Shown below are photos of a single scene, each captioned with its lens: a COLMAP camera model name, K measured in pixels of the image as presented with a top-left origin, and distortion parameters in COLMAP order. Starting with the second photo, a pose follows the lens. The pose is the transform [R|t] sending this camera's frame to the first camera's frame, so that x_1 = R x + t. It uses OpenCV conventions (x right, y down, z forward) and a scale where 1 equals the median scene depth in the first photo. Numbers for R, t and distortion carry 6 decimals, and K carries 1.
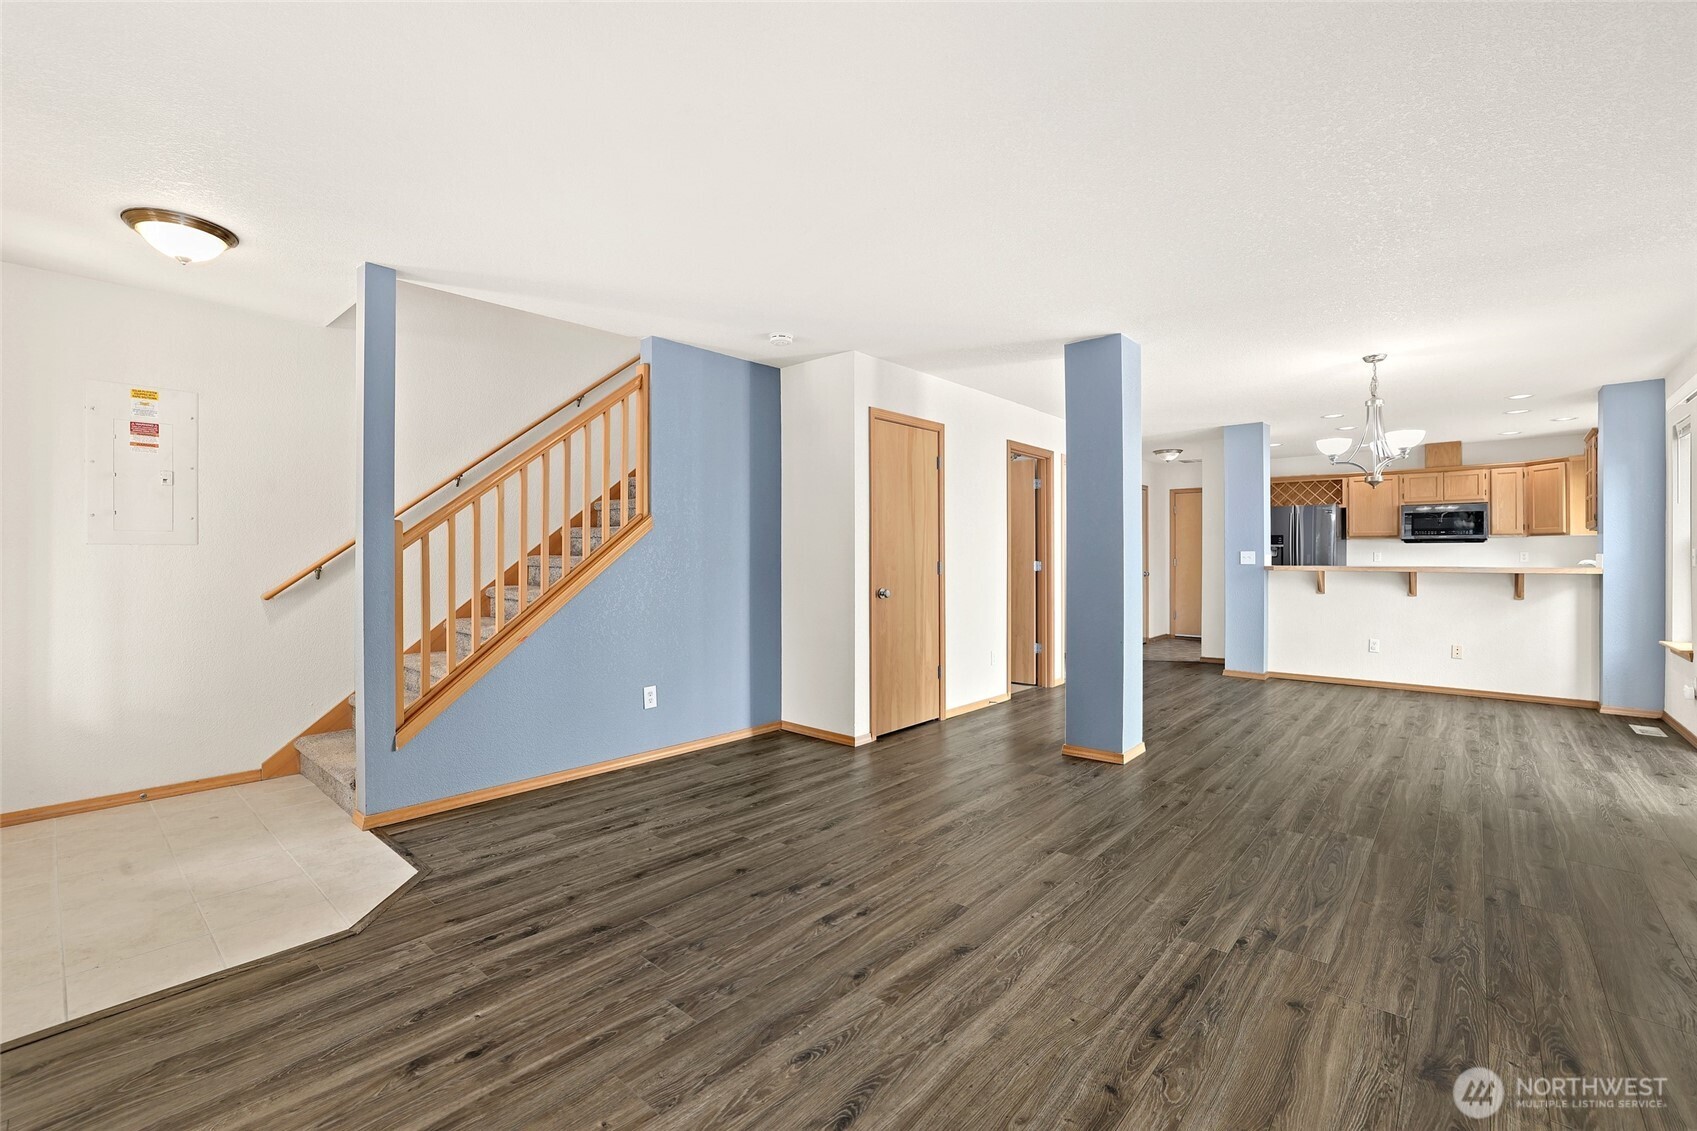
lens RADIAL K [[738.2, 0, 838.4], [0, 738.2, 555.7], [0, 0, 1]] dist [-0.020028, 0.001224]
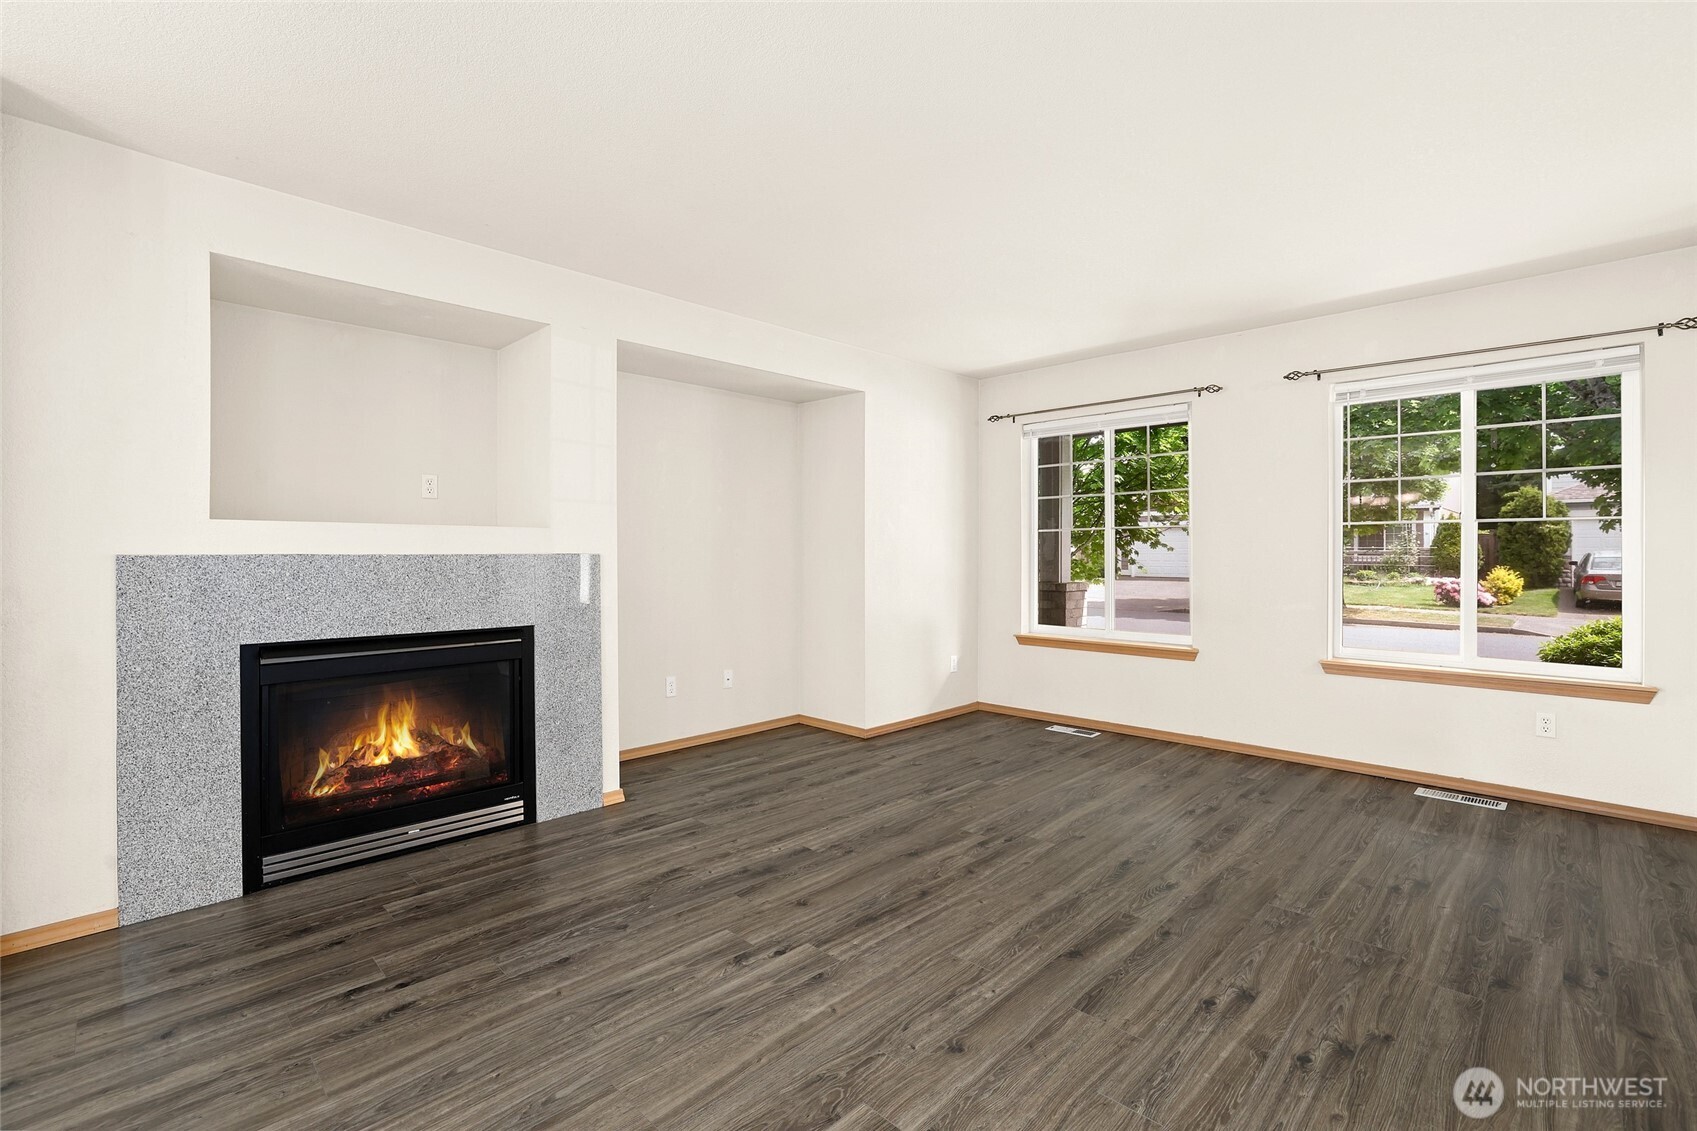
lens RADIAL K [[738.2, 0, 847.4], [0, 738.2, 555.0], [0, 0, 1]] dist [-0.020028, 0.001224]
pose [[-0.998603, 0.002004, 0.052803, 0.418233], [0.002153, 0.999994, 0.002768, 0.002694], [-0.052797, 0.002878, -0.998601, 1.991100]]
